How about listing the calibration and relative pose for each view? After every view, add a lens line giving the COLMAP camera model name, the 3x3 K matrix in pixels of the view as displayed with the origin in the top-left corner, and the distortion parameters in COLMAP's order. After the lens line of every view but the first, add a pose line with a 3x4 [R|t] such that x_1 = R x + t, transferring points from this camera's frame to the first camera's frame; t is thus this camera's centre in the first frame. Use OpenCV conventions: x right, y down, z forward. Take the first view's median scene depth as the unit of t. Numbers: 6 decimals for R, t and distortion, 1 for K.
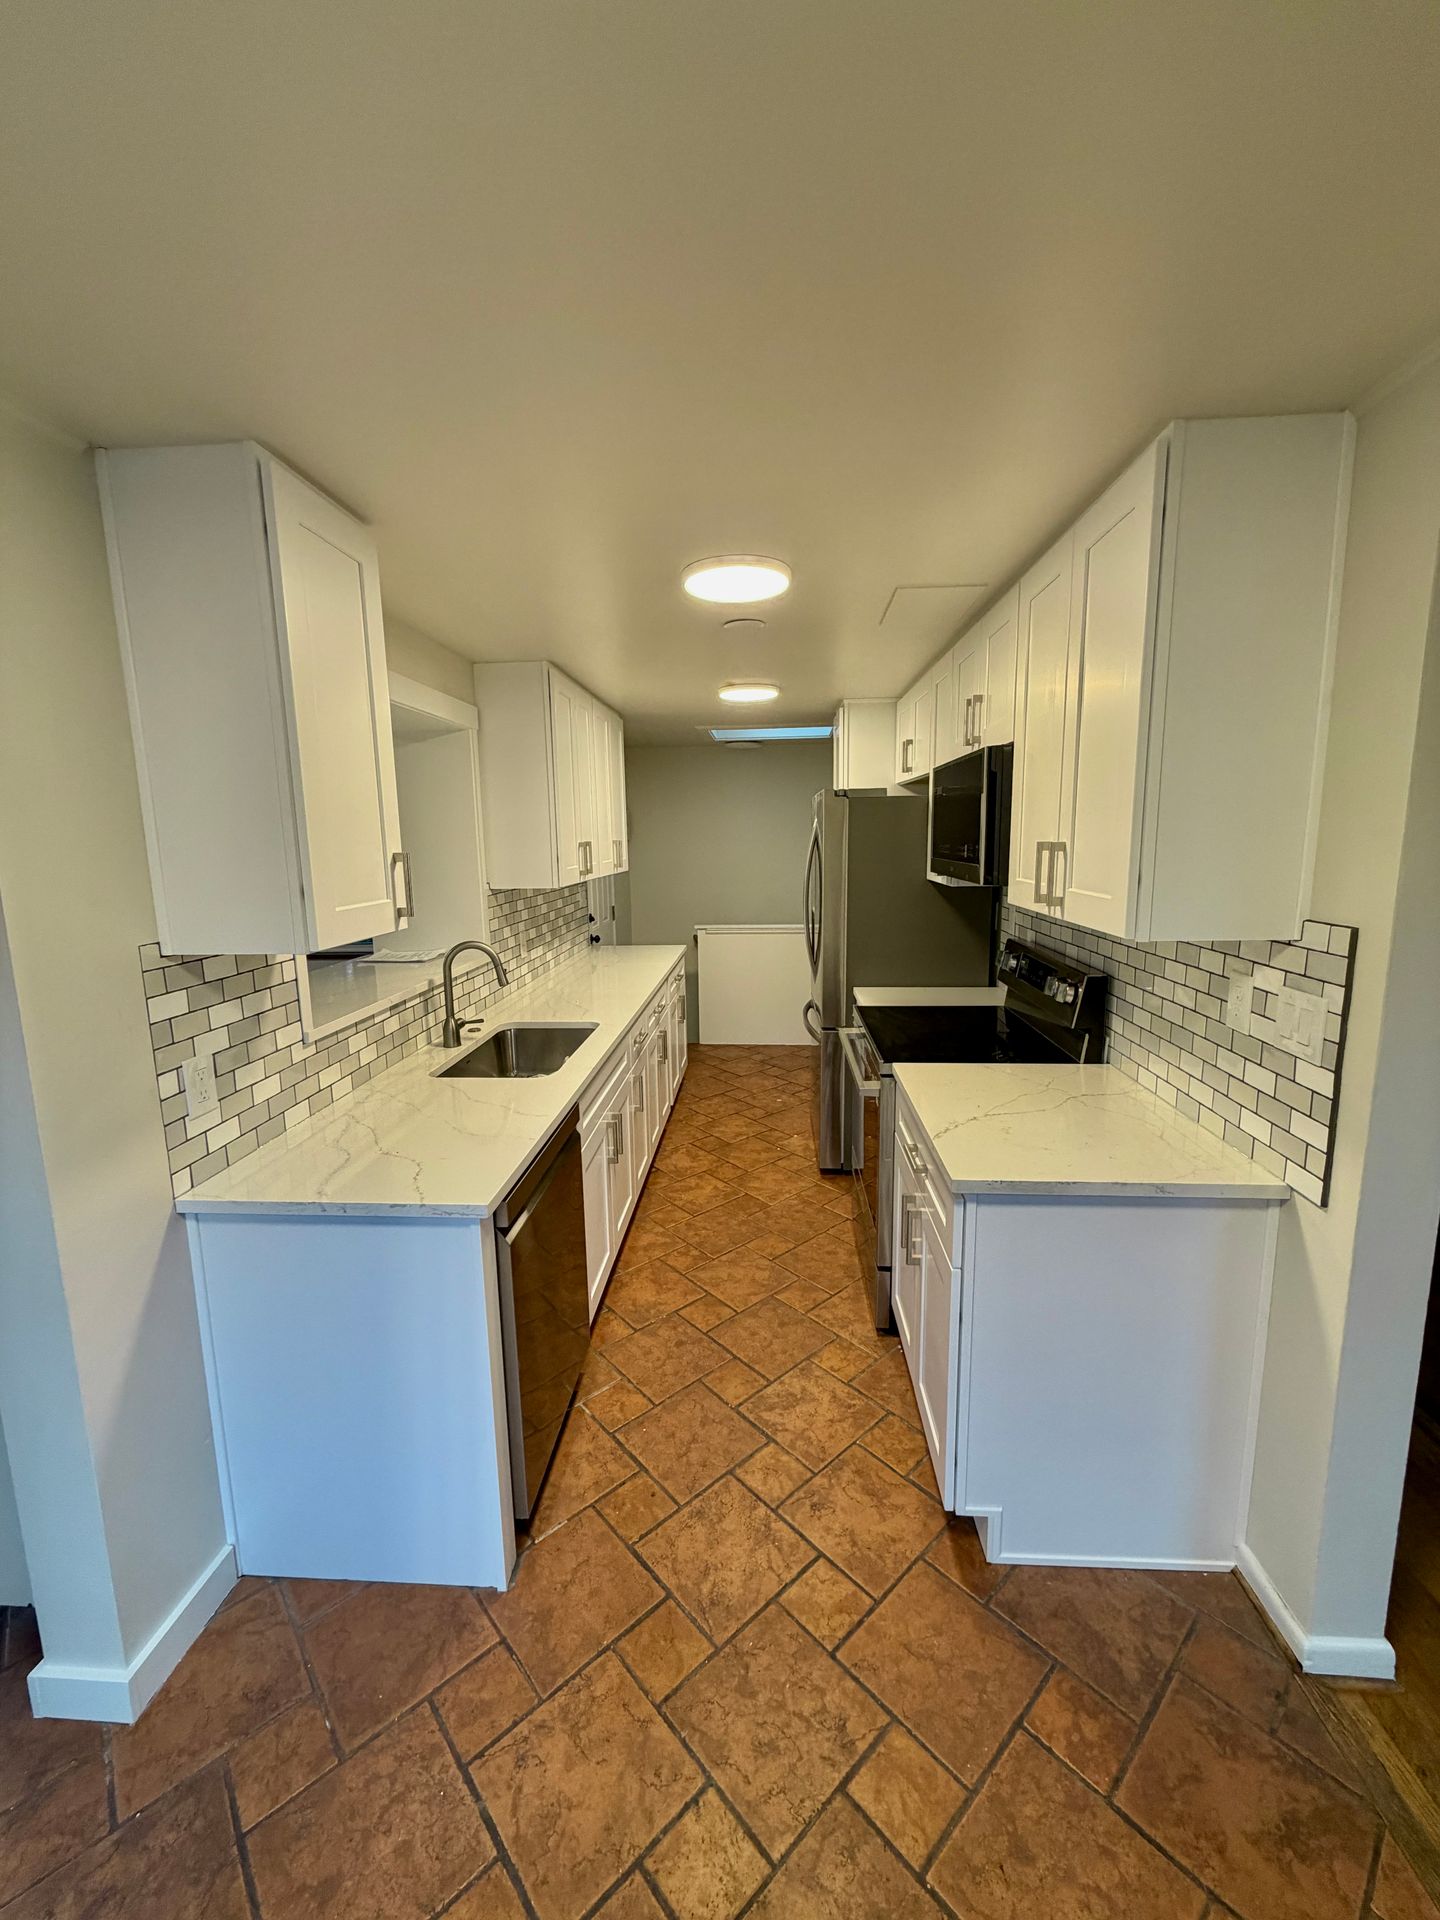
lens RADIAL K [[766.5, 0, 716.5], [0, 766.5, 956.0], [0, 0, 1]] dist [-0.002266, 0.000372]
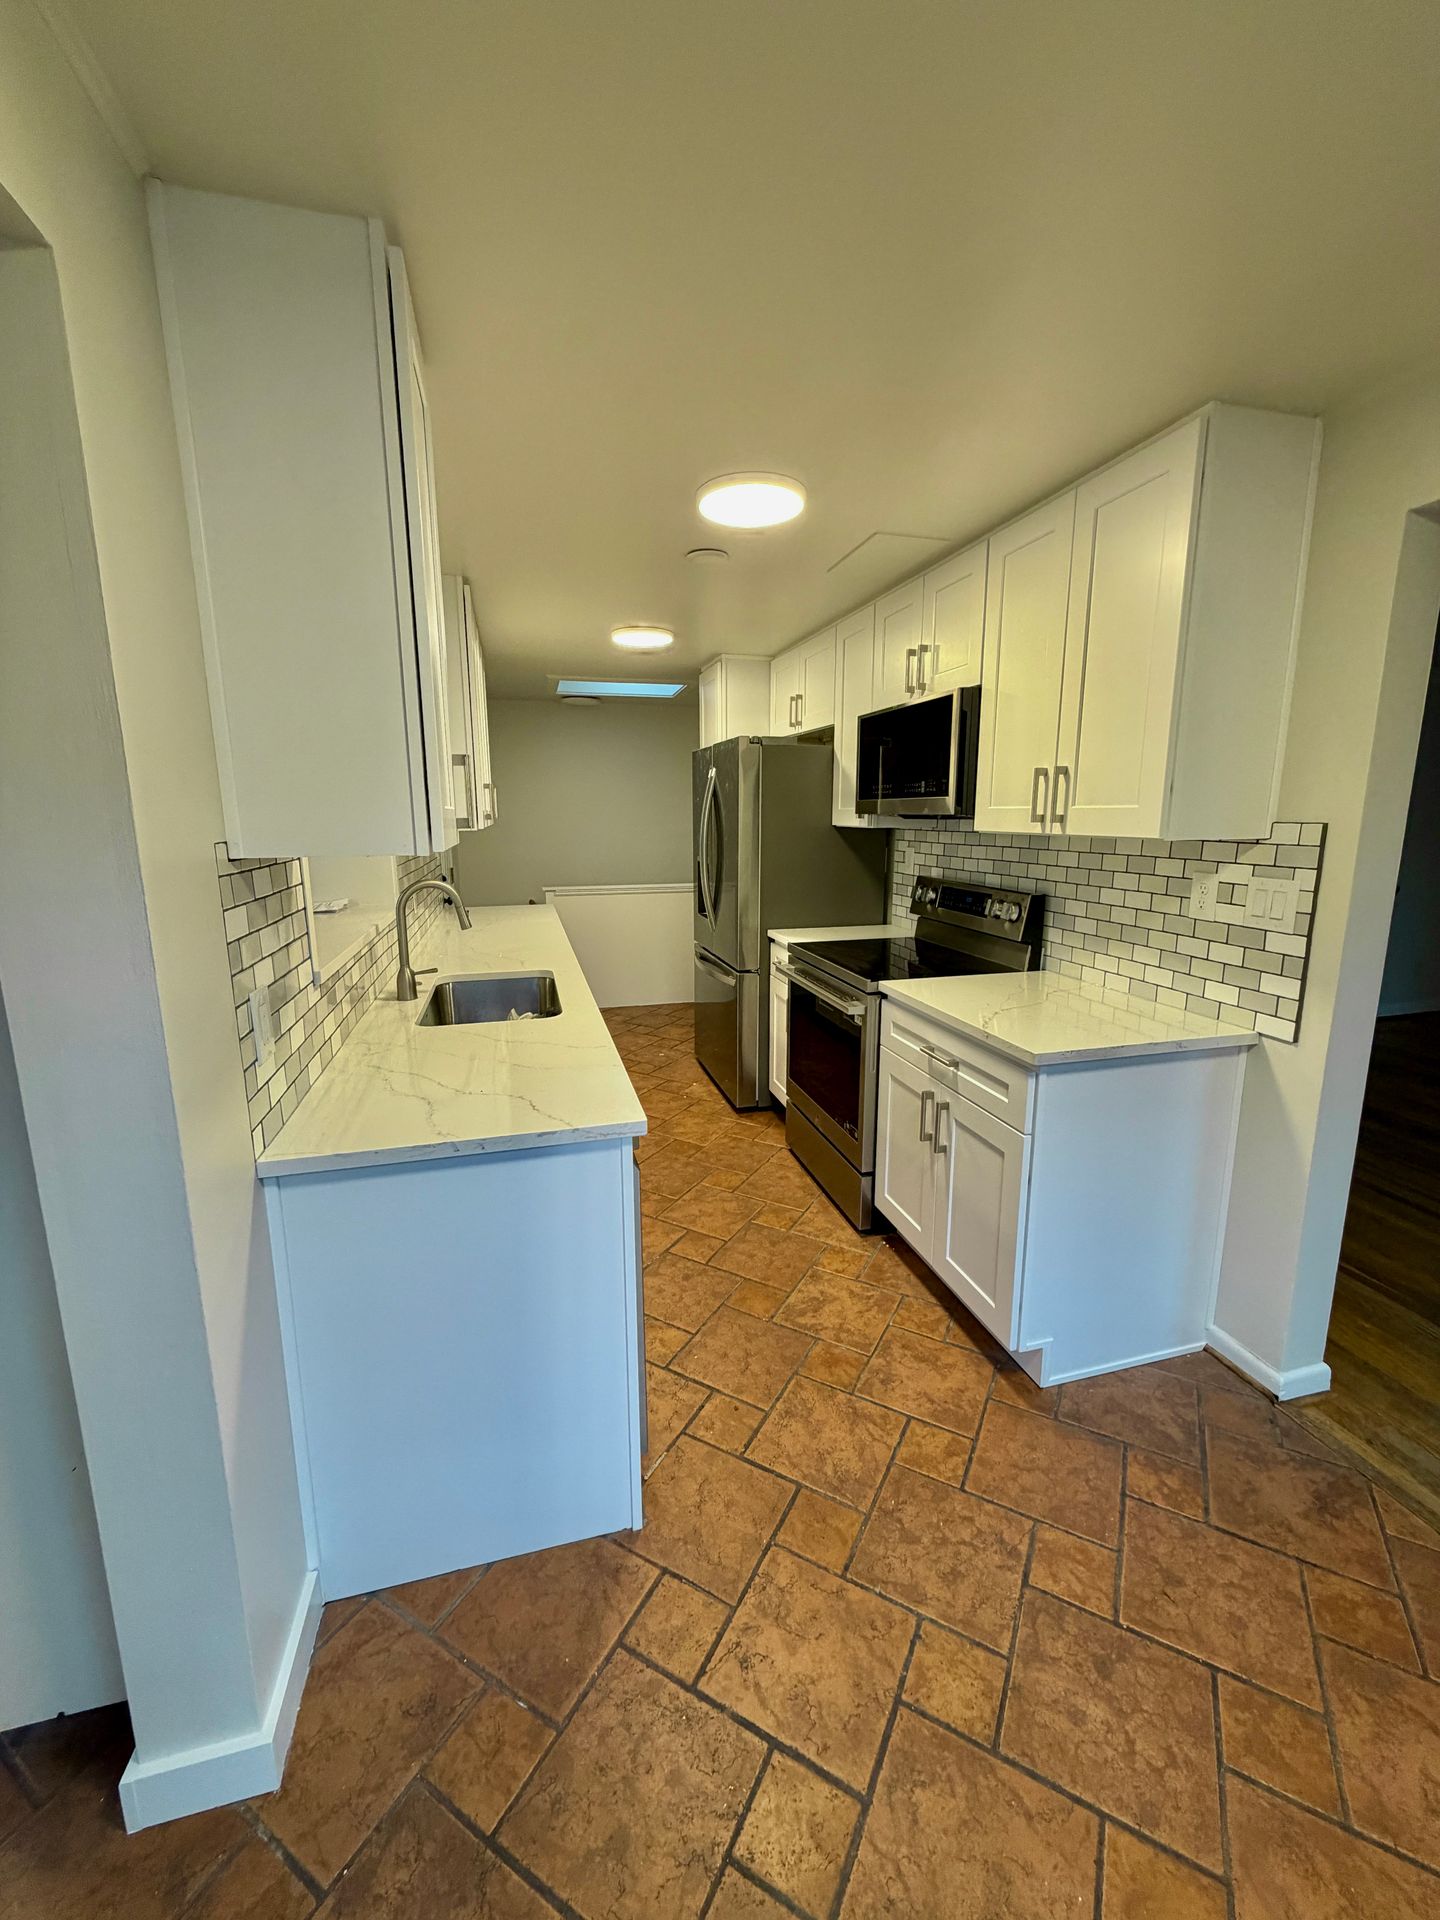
lens RADIAL K [[766.5, 0, 717.7], [0, 766.5, 957.0], [0, 0, 1]] dist [-0.002266, 0.000372]
pose [[0.946271, -0.046953, 0.319948, -0.498056], [0.038841, 0.998743, 0.031692, 0.095183], [-0.321034, -0.017562, 0.946905, 0.079159]]
